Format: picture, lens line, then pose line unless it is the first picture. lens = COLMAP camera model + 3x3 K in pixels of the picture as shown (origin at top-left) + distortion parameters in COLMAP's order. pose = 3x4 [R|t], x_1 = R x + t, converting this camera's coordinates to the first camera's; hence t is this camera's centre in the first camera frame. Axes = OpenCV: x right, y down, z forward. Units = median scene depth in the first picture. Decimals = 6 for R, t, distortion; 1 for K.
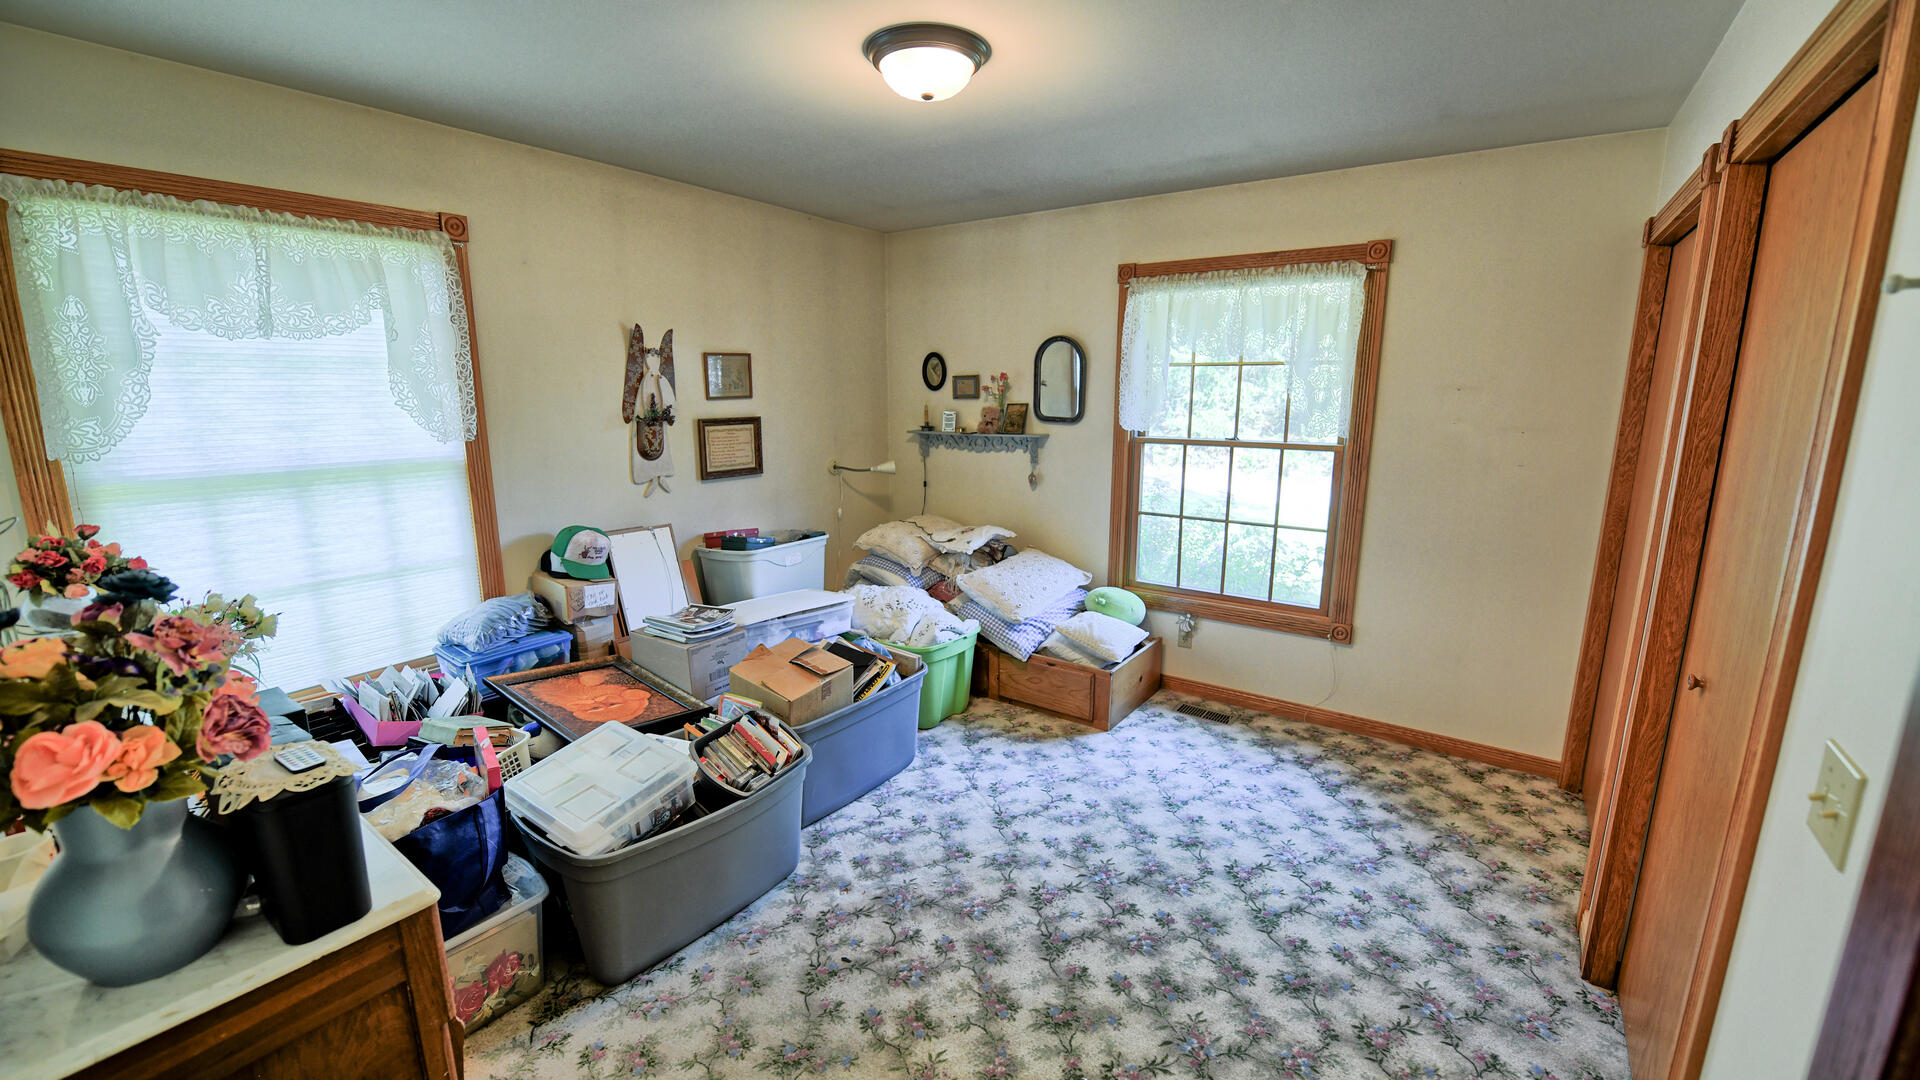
lens RADIAL K [[762.0, 0, 958.2], [0, 762.0, 537.5], [0, 0, 1]] dist [-0.018173, -0.001111]
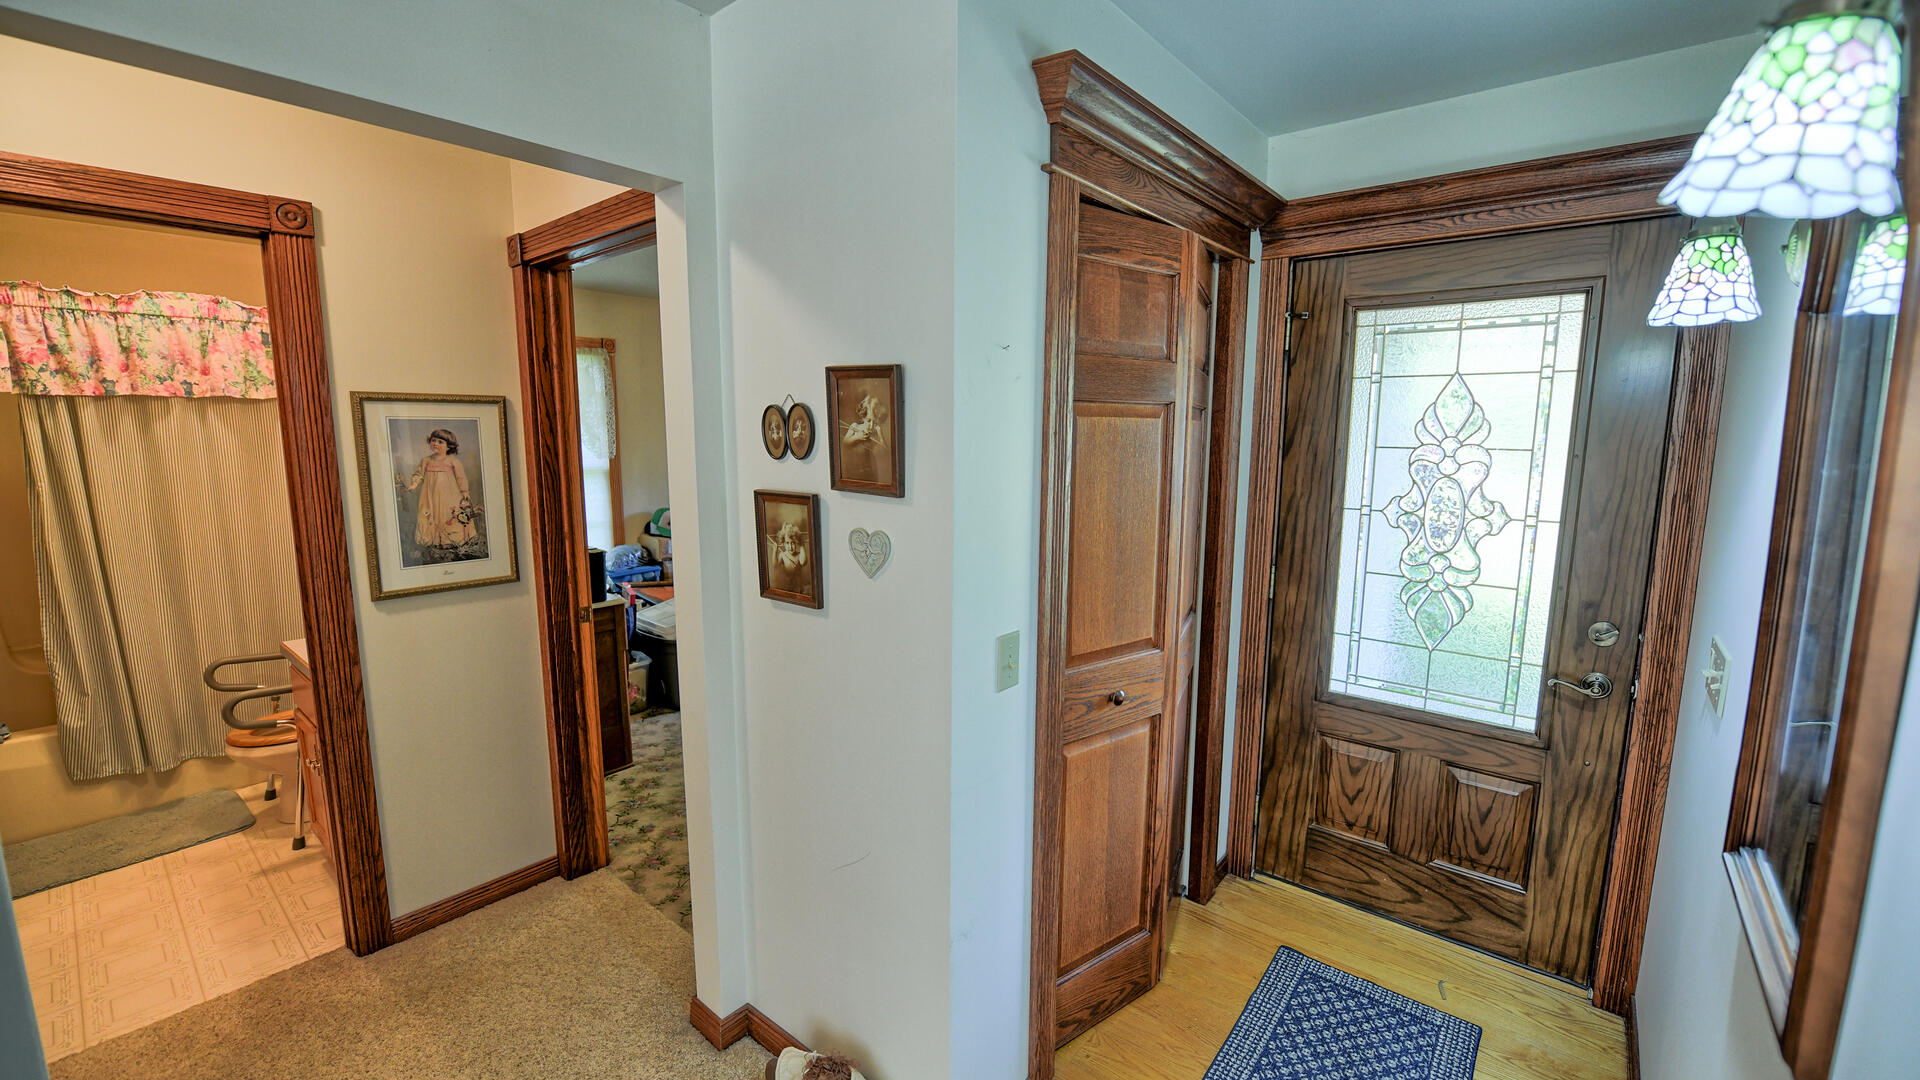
lens RADIAL K [[762.0, 0, 962.2], [0, 762.0, 538.4], [0, 0, 1]] dist [-0.018173, -0.001111]
pose [[0.997308, 0.012710, -0.072211, 0.331023], [-0.016574, 0.998448, -0.053169, 0.144920], [0.071423, 0.054222, 0.995971, -0.744918]]
